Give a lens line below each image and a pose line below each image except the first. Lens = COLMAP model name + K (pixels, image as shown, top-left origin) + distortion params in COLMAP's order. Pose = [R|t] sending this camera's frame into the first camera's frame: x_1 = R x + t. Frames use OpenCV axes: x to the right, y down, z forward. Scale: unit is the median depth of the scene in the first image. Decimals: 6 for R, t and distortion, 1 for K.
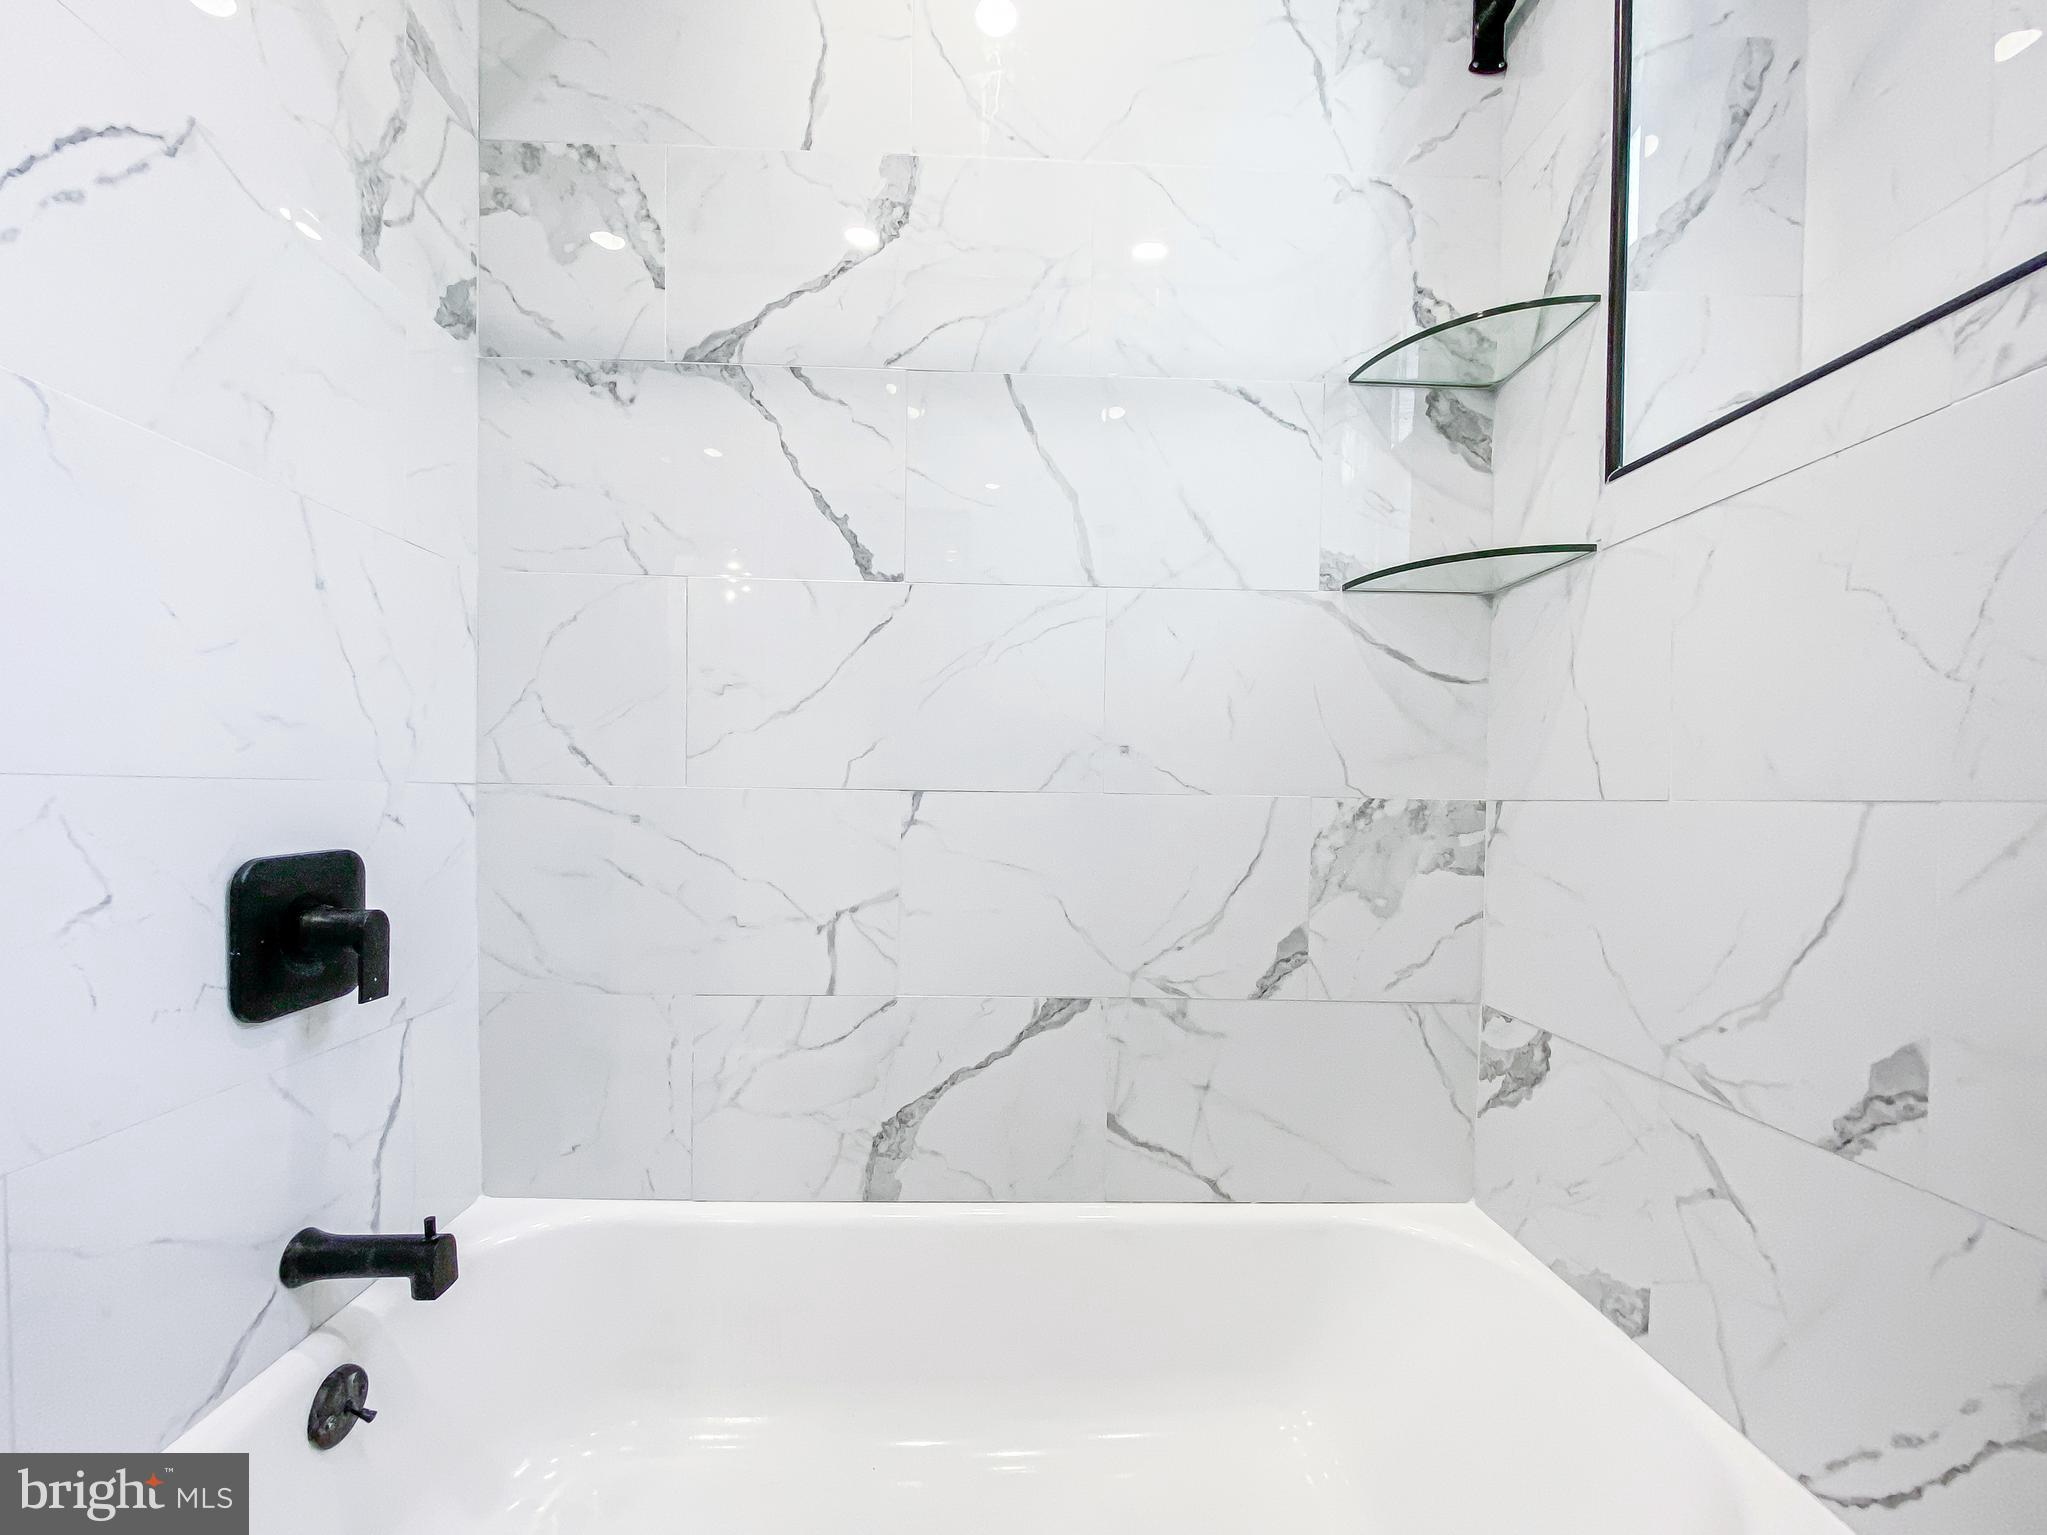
lens RADIAL K [[852.0, 0, 1022.5], [0, 852.0, 806.8], [0, 0, 1]] dist [0.008241, -0.007484]
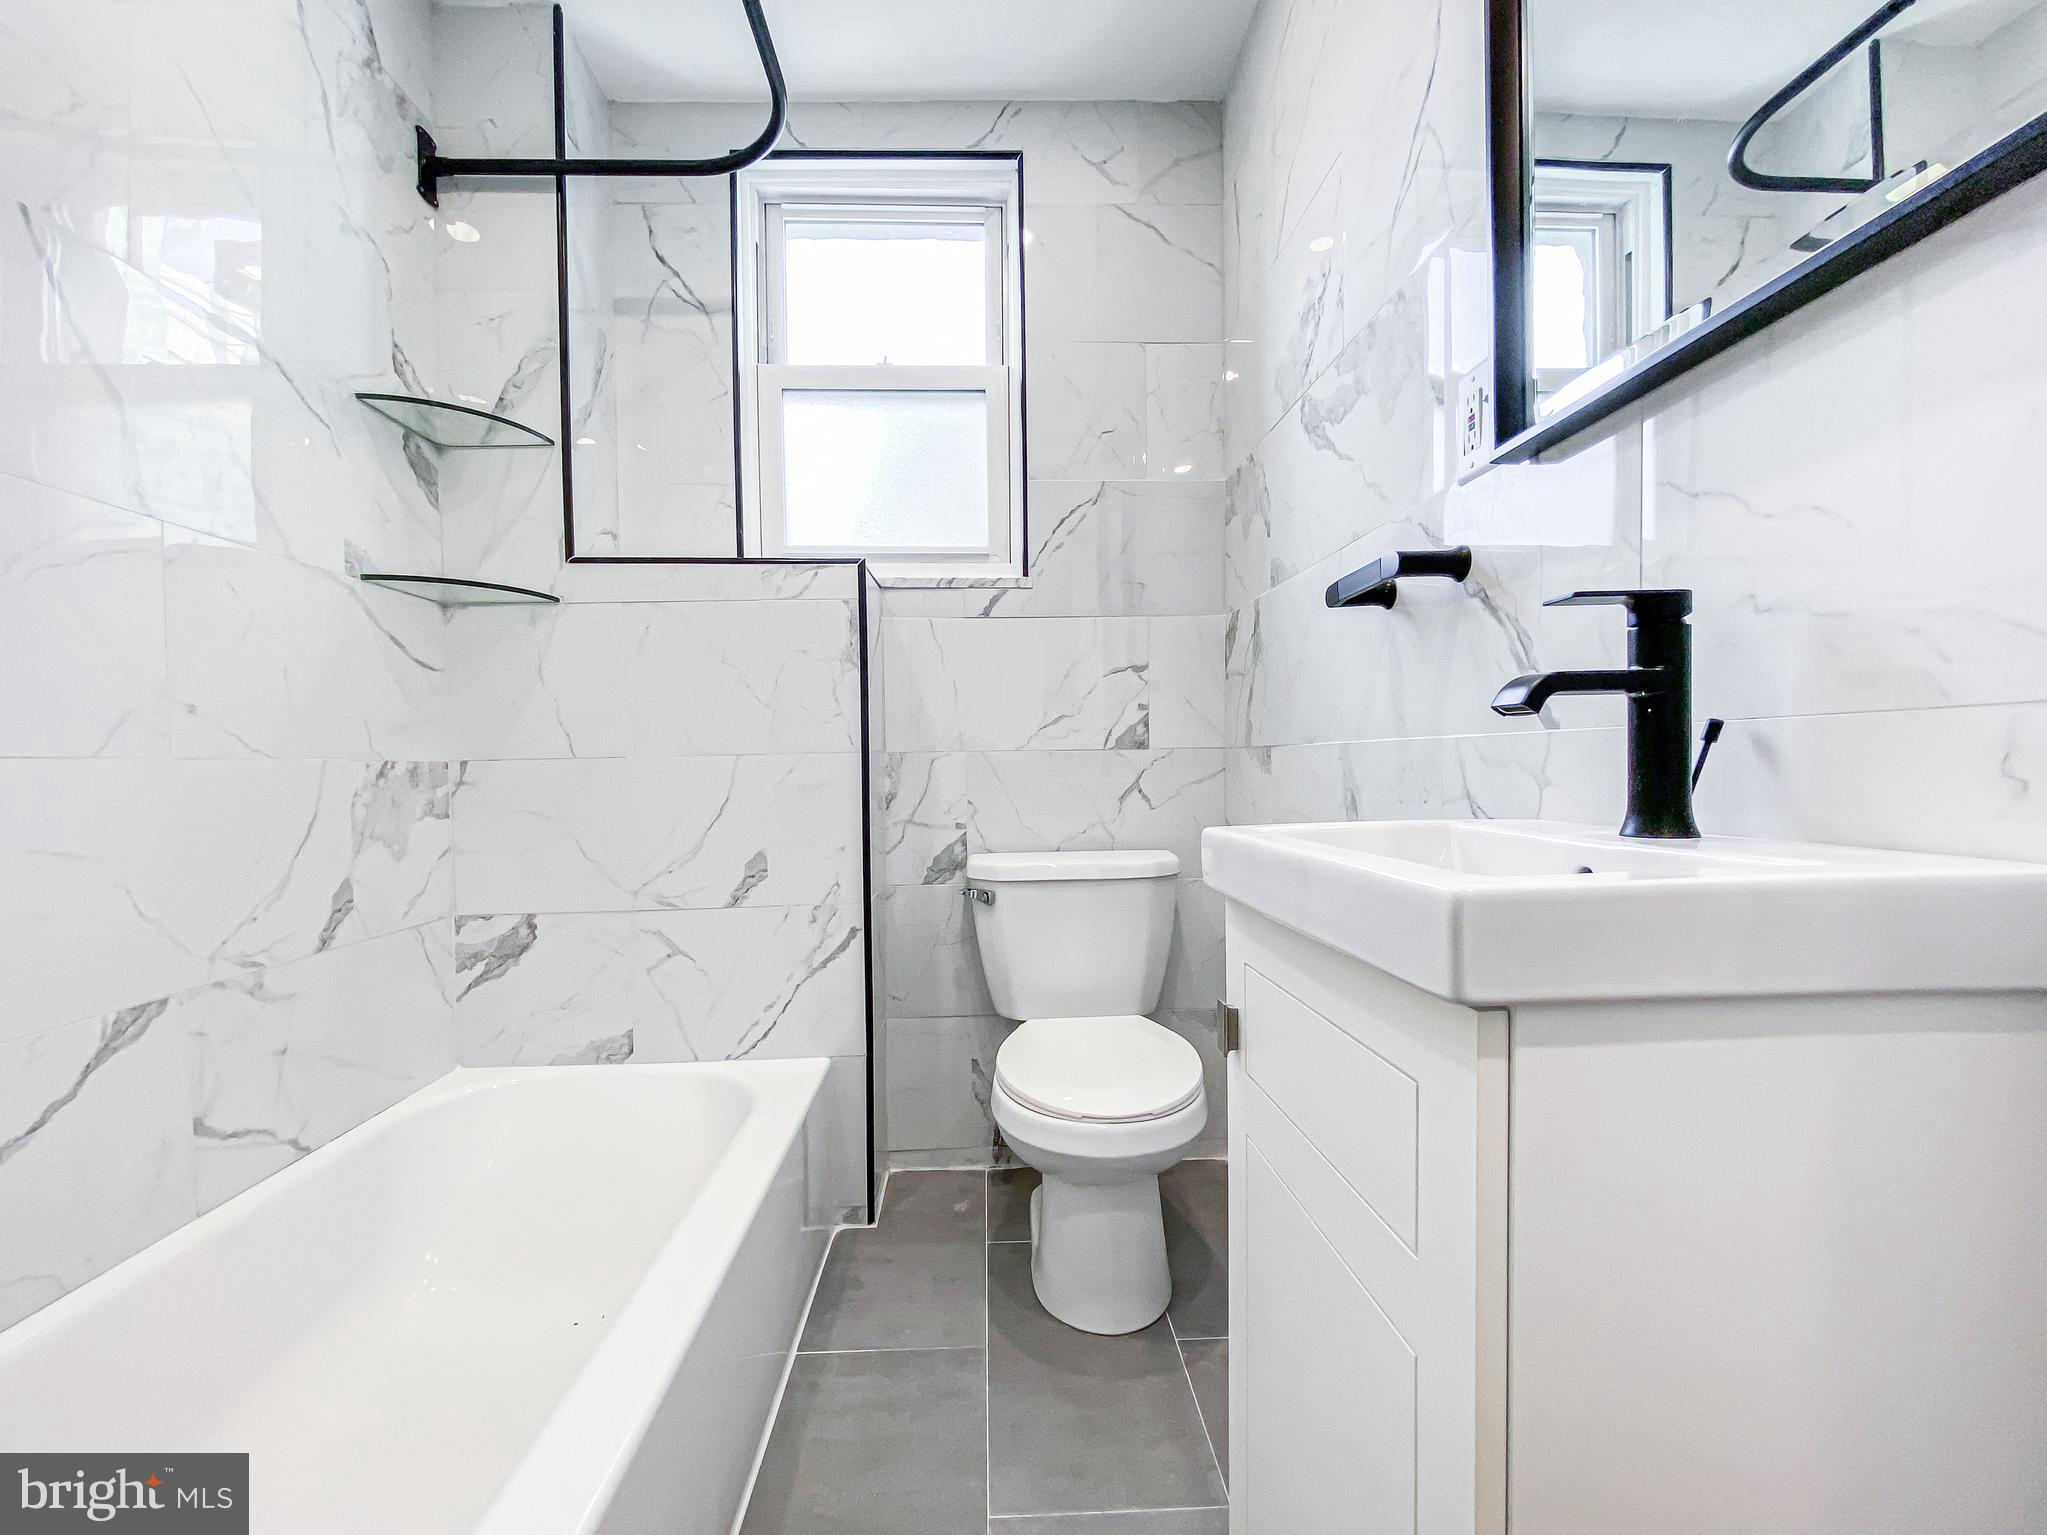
lens RADIAL K [[849.9, 0, 993.0], [0, 849.9, 786.3], [0, 0, 1]] dist [0.000479, -0.000421]
pose [[0.013274, -0.043571, 0.998962, -0.763296], [0.030685, 0.998597, 0.043147, 0.000312], [-0.999441, 0.030081, 0.014592, 0.145681]]
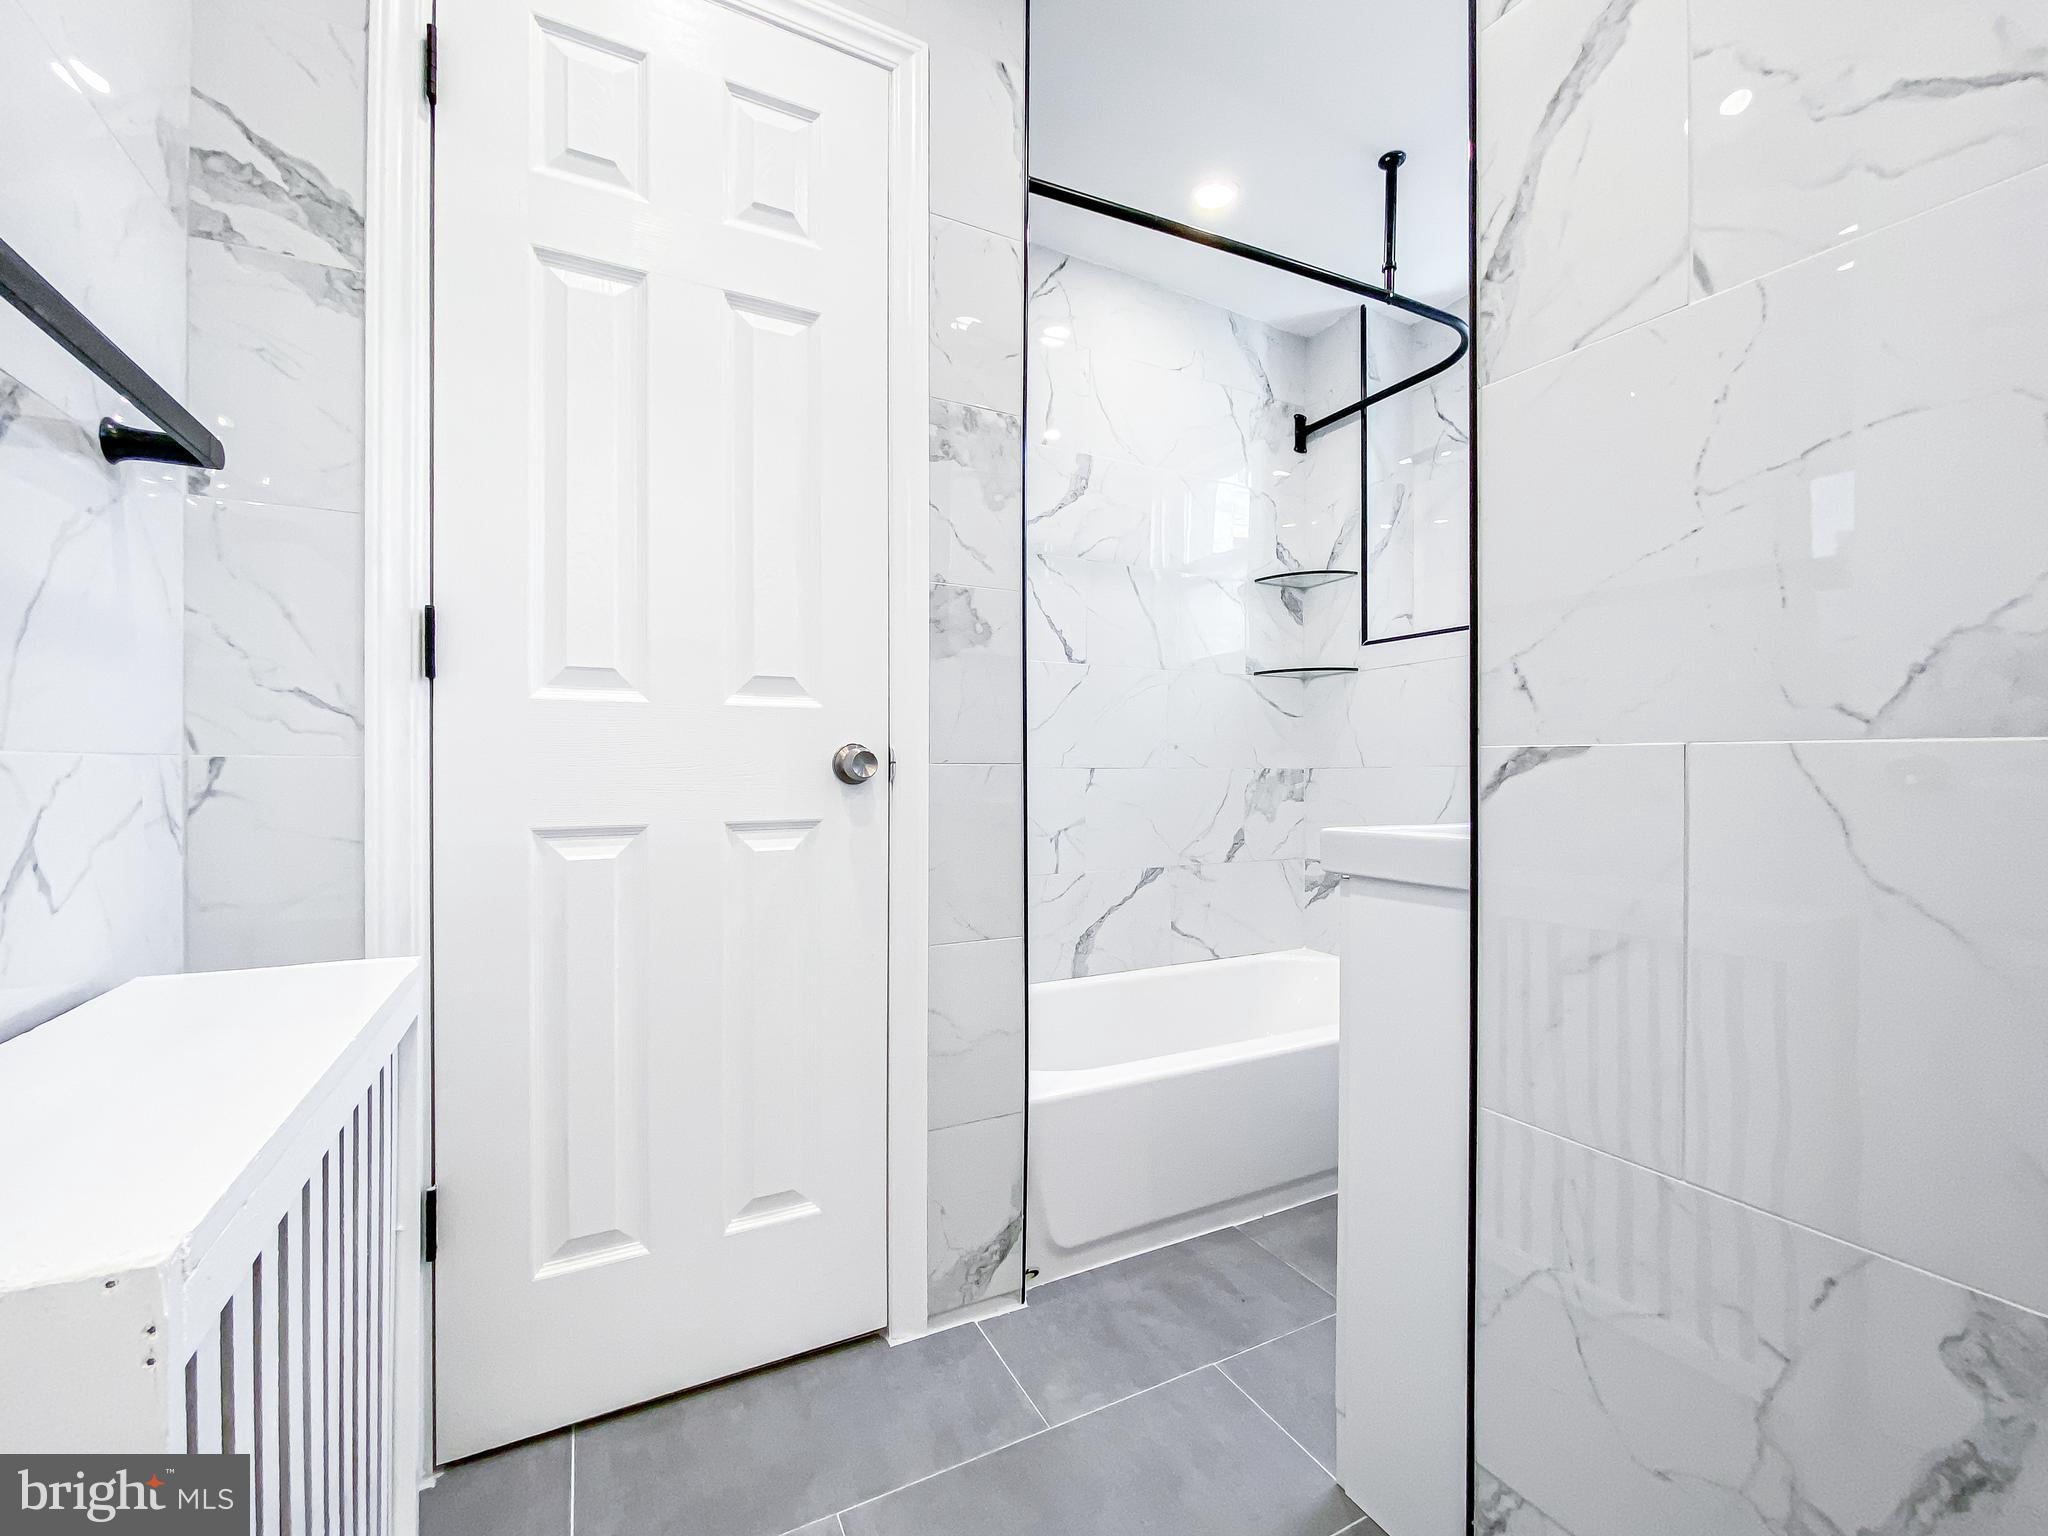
lens RADIAL K [[848.0, 0, 1017.3], [0, 848.0, 772.1], [0, 0, 1]] dist [0.010910, -0.008603]
pose [[0.899980, -0.018026, 0.435558, -1.139067], [0.022947, 0.999718, -0.006042, -0.001790], [-0.435326, 0.015432, 0.900140, -0.707712]]
